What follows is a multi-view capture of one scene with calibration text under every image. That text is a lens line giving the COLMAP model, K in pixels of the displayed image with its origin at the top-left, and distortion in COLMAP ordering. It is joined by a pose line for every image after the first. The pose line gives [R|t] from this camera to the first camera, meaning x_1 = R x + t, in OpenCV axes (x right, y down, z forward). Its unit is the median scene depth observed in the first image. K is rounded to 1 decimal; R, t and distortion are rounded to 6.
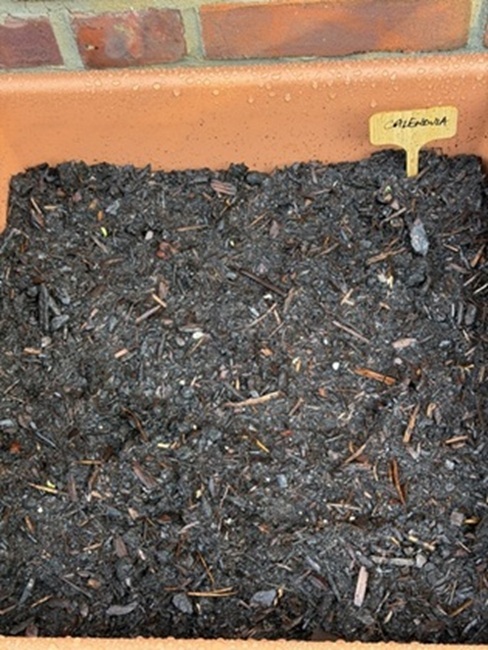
lens RADIAL K [[909.8, 0, 204.7], [0, 909.8, 312.0], [0, 0, 1]] dist [0.150550, -0.563489]
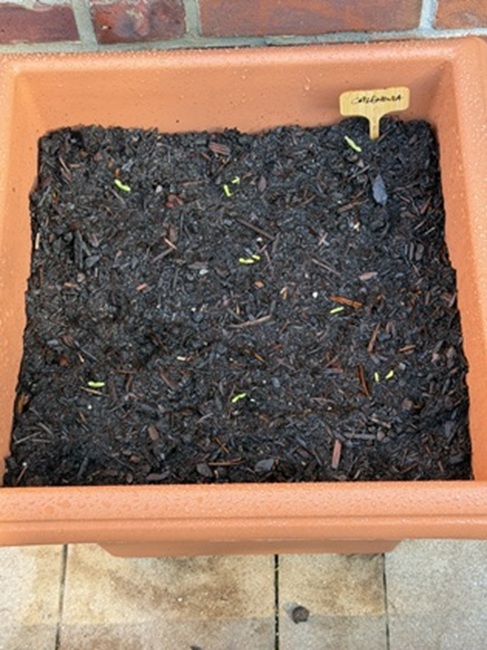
lens RADIAL K [[1084.1, 0, 243.5], [0, 1084.1, 325.0], [0, 0, 1]] dist [0.091359, 0.002753]
pose [[0.995056, -0.015859, 0.098042, -0.100580], [0.010272, 0.998308, 0.057233, 0.014554], [-0.098784, -0.055943, 0.993535, -0.471961]]
